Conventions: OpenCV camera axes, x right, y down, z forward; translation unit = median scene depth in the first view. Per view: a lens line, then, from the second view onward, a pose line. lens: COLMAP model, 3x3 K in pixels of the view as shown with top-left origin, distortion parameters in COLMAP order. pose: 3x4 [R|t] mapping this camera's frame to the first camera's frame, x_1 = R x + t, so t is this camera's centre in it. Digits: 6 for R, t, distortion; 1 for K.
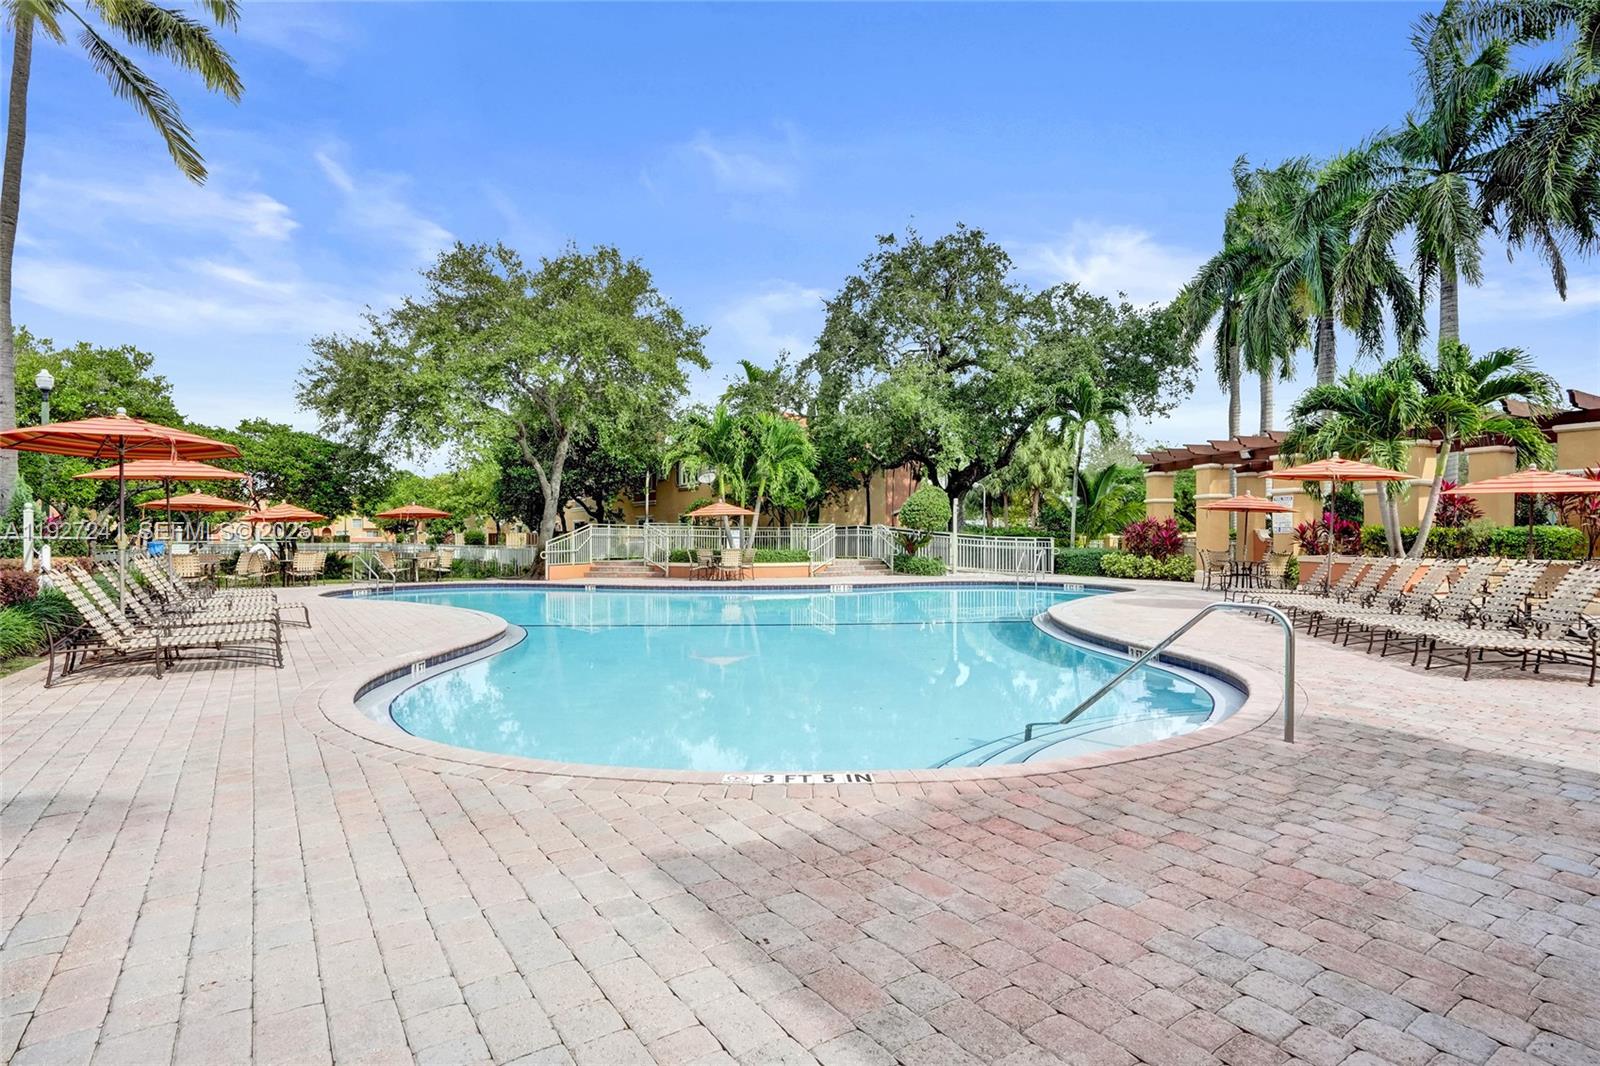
lens RADIAL K [[790.7, 0, 800.0], [0, 790.7, 533.0], [0, 0, 1]] dist [-0.065910, 0.035641]
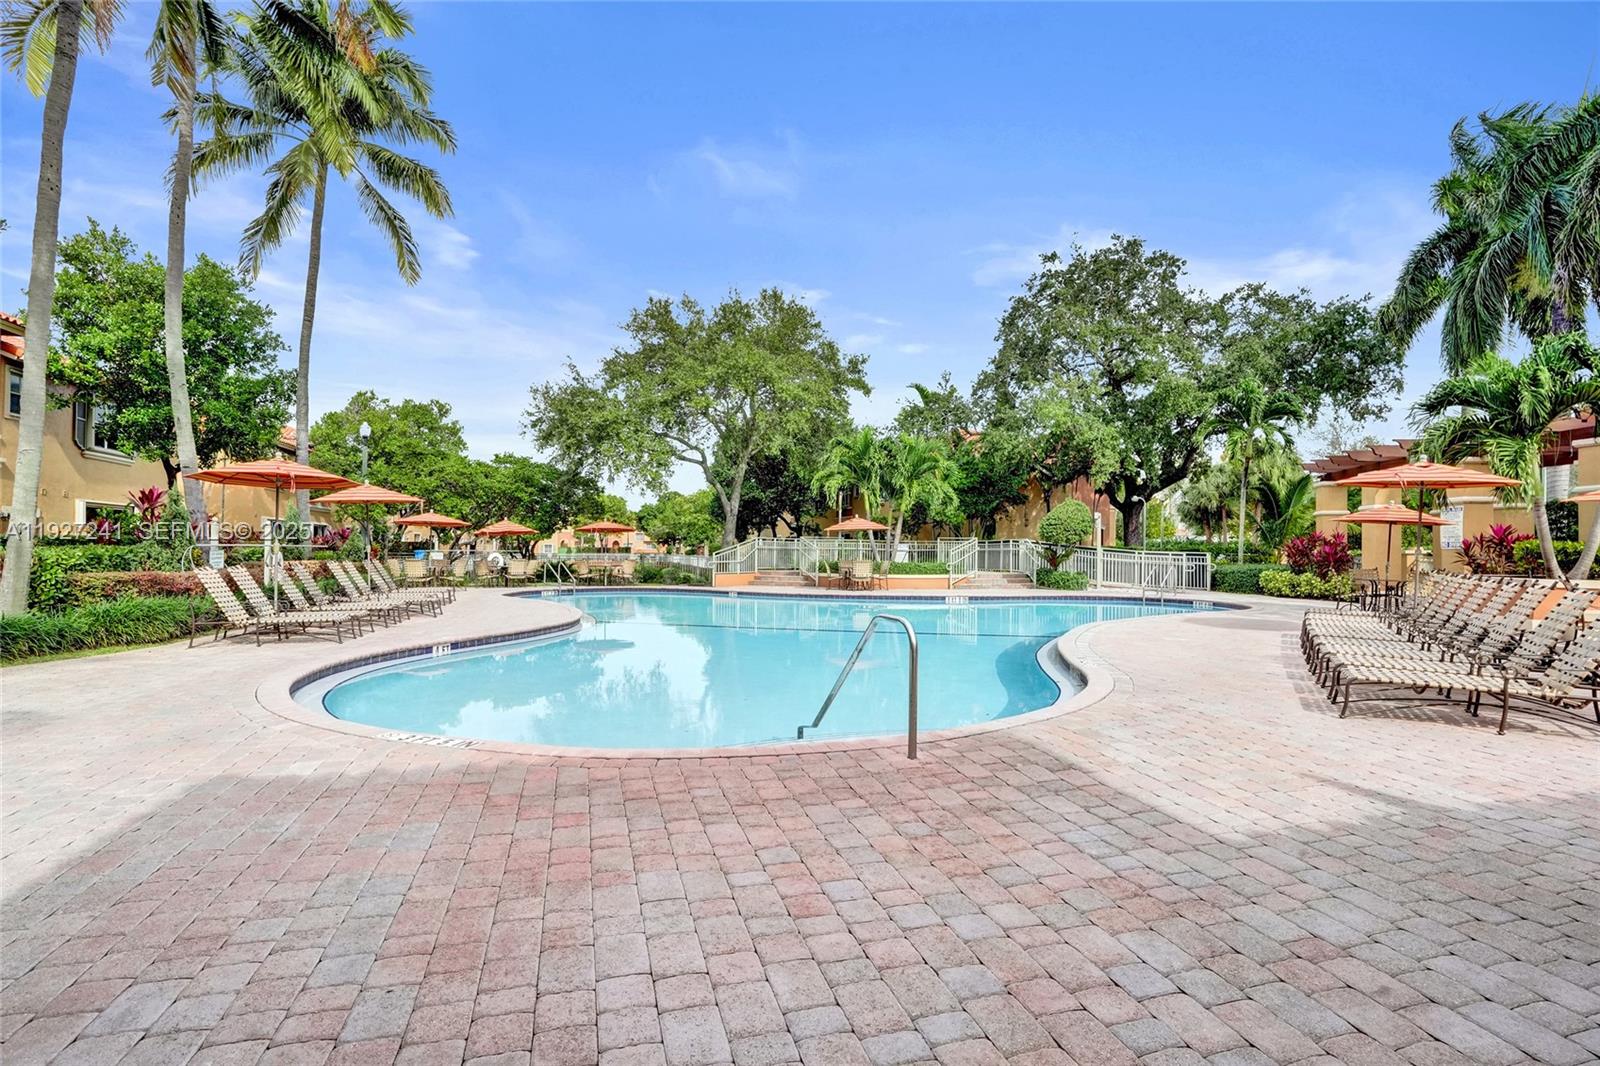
lens RADIAL K [[742.4, 0, 800.0], [0, 742.4, 533.0], [0, 0, 1]] dist [-0.064848, 0.025749]
pose [[0.954094, 0.000054, -0.299506, 0.115061], [-0.005600, 0.999828, -0.017659, 0.000434], [0.299454, 0.018526, 0.953931, 0.009479]]
